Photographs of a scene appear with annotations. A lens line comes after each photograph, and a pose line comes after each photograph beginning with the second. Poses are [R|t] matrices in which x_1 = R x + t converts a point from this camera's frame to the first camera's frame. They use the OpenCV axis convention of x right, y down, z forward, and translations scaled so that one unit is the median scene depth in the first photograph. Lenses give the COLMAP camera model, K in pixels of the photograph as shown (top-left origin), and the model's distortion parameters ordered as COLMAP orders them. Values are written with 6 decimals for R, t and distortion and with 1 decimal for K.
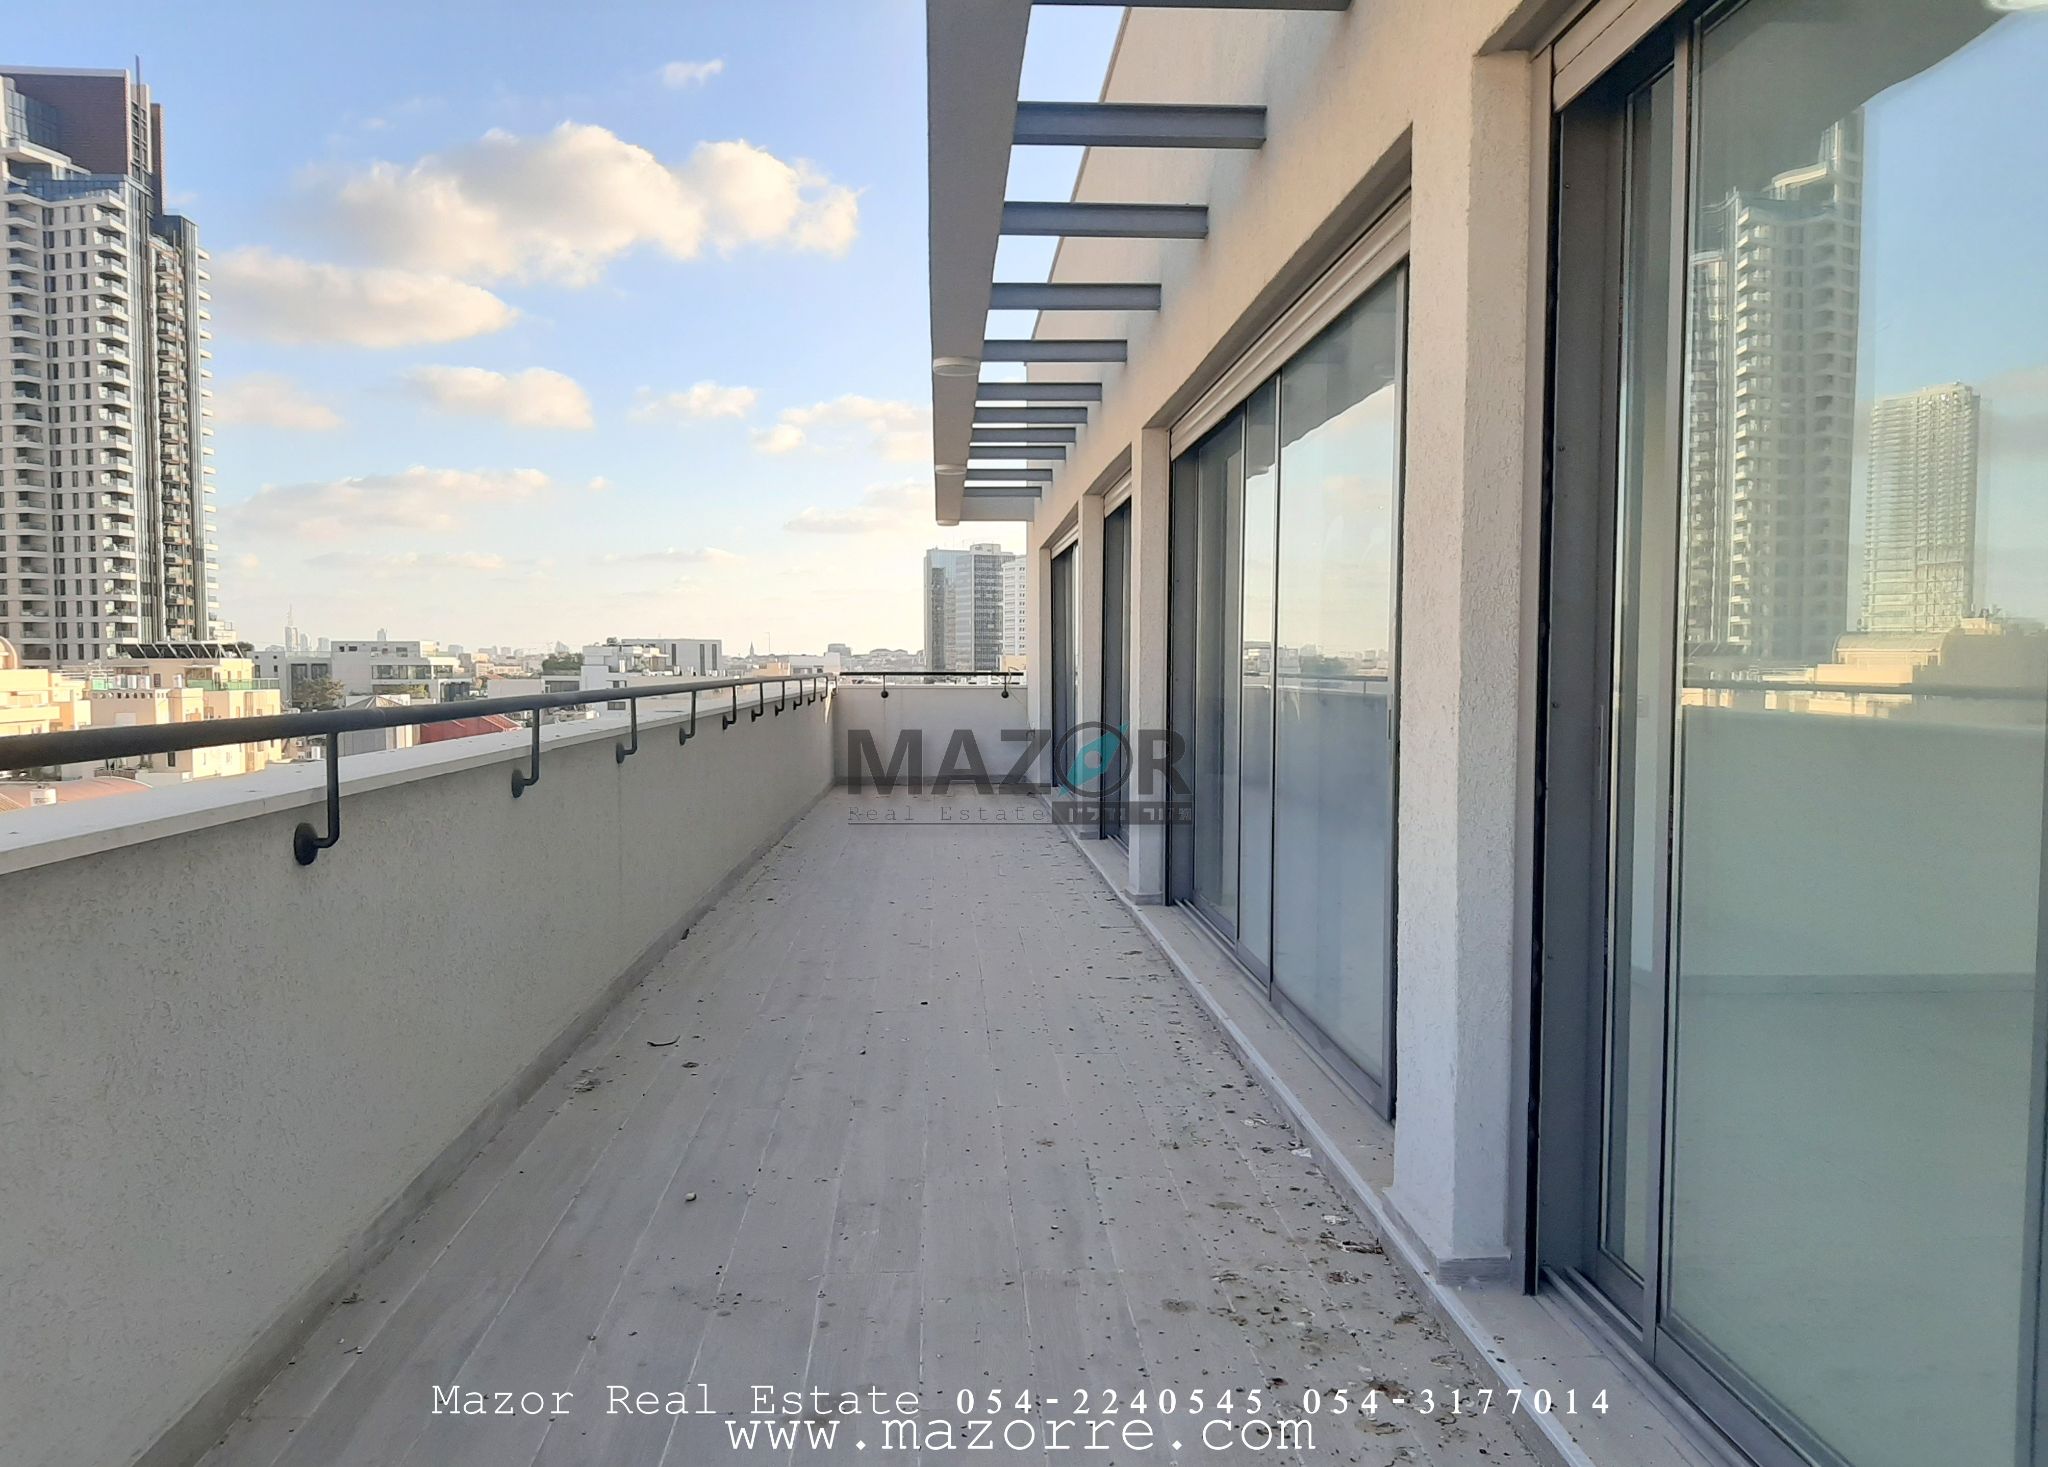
lens RADIAL K [[1602.9, 0, 990.5], [0, 1602.9, 759.7], [0, 0, 1]] dist [0.042032, -0.090068]
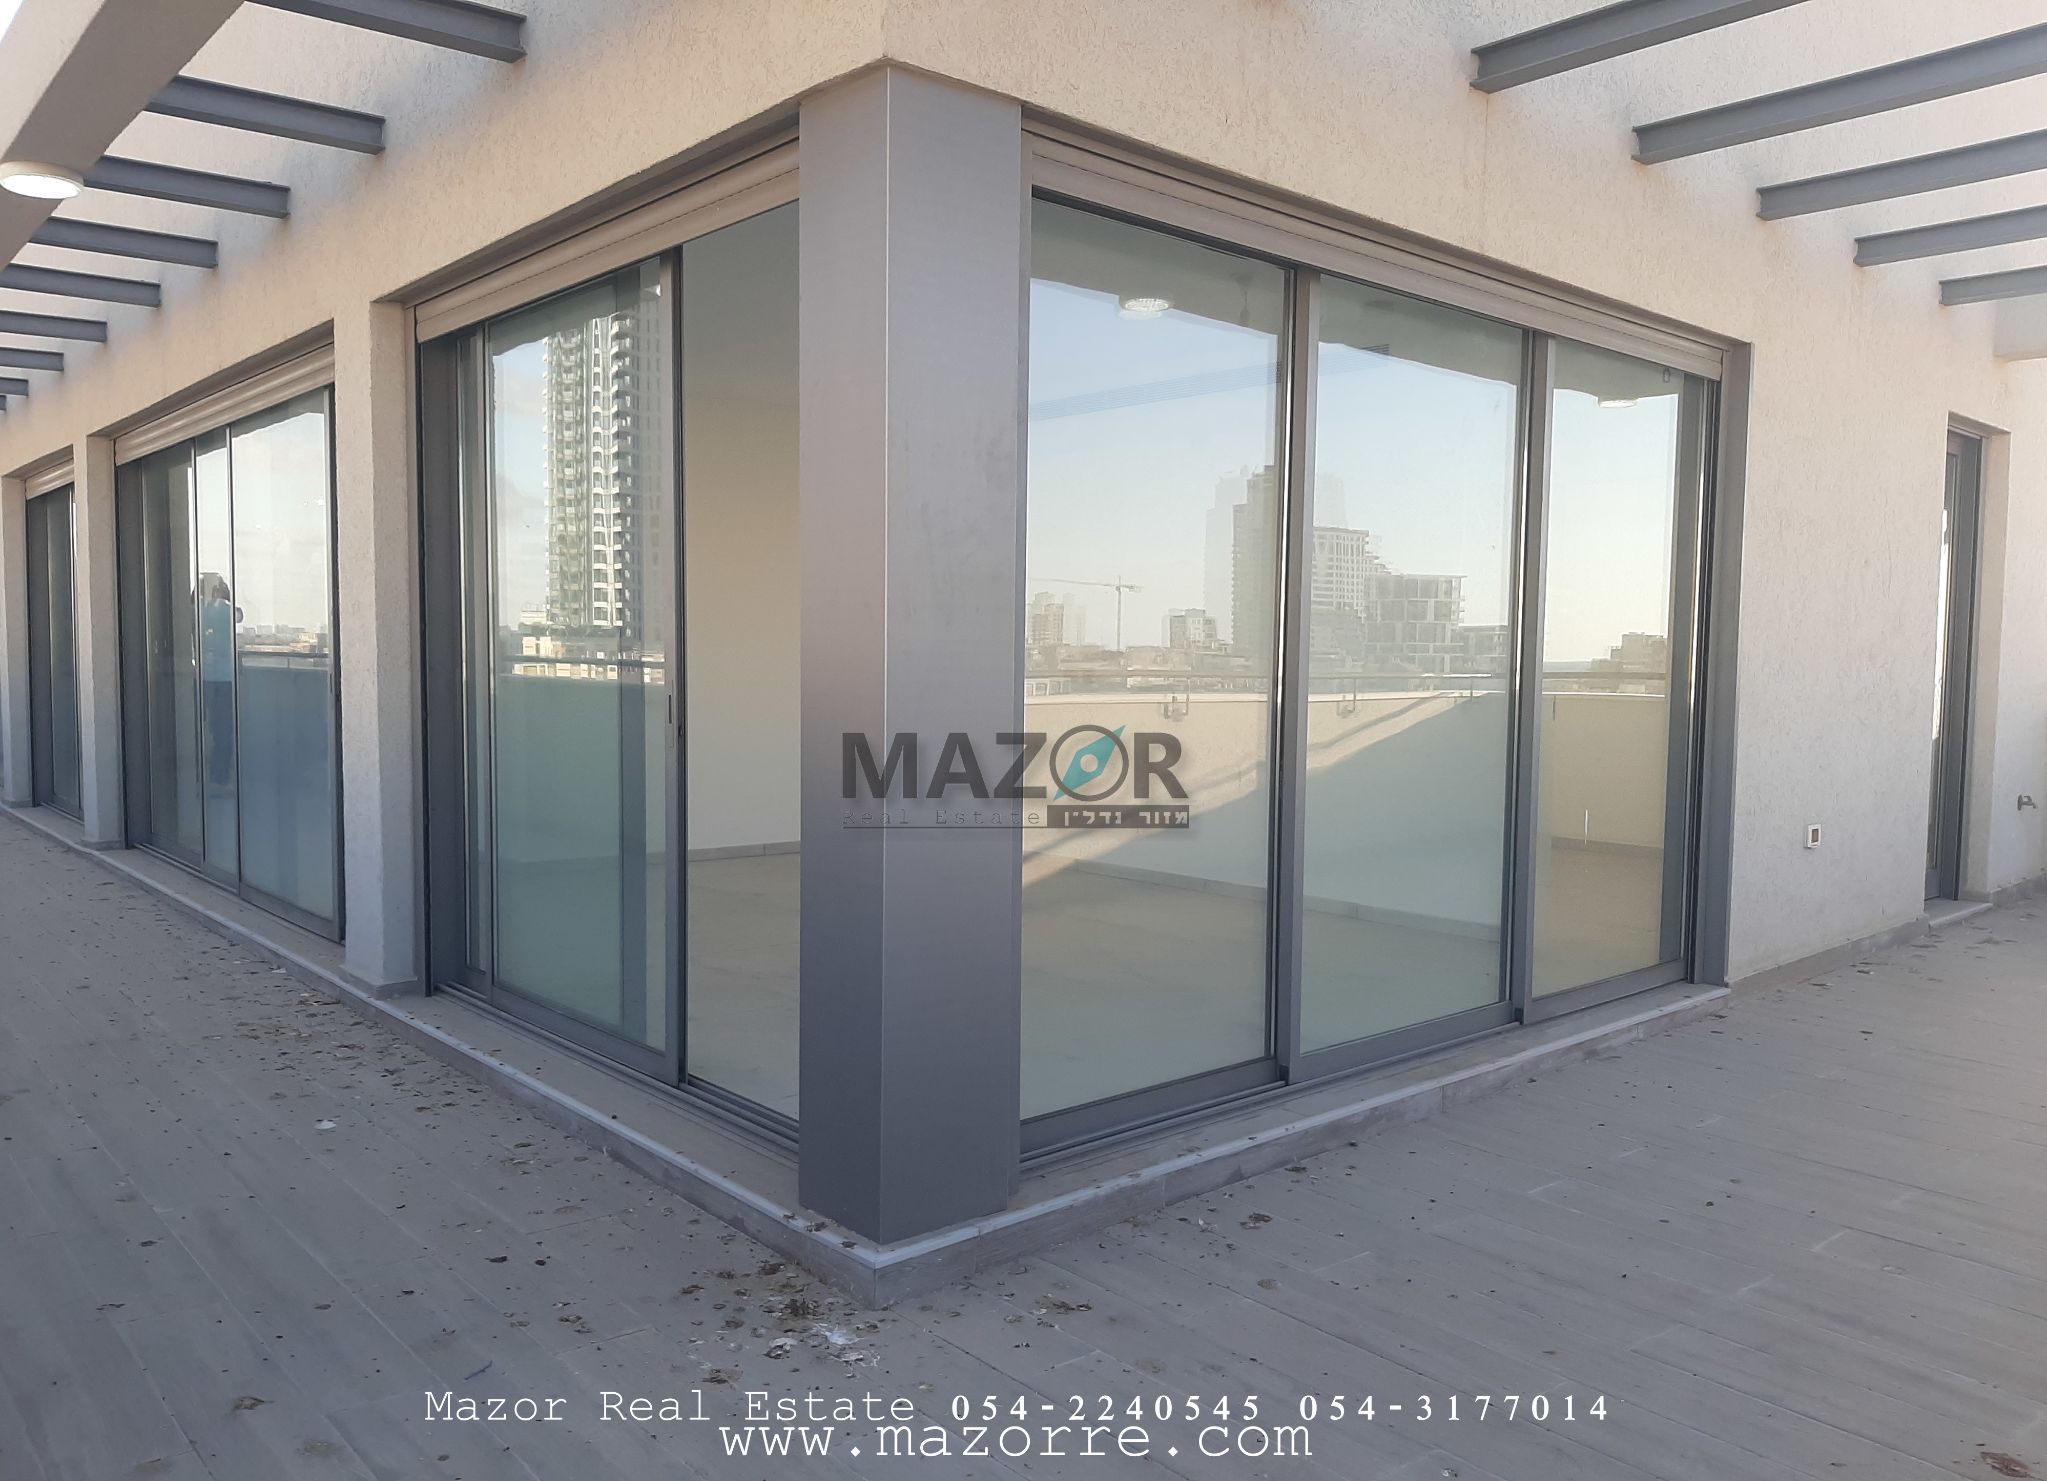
lens RADIAL K [[1602.1, 0, 990.0], [0, 1602.1, 766.7], [0, 0, 1]] dist [0.042032, -0.090068]
pose [[0.798391, -0.037299, 0.600984, -0.184441], [0.027010, 0.999293, 0.026137, 0.035854], [-0.601534, -0.004635, 0.798834, -0.637084]]
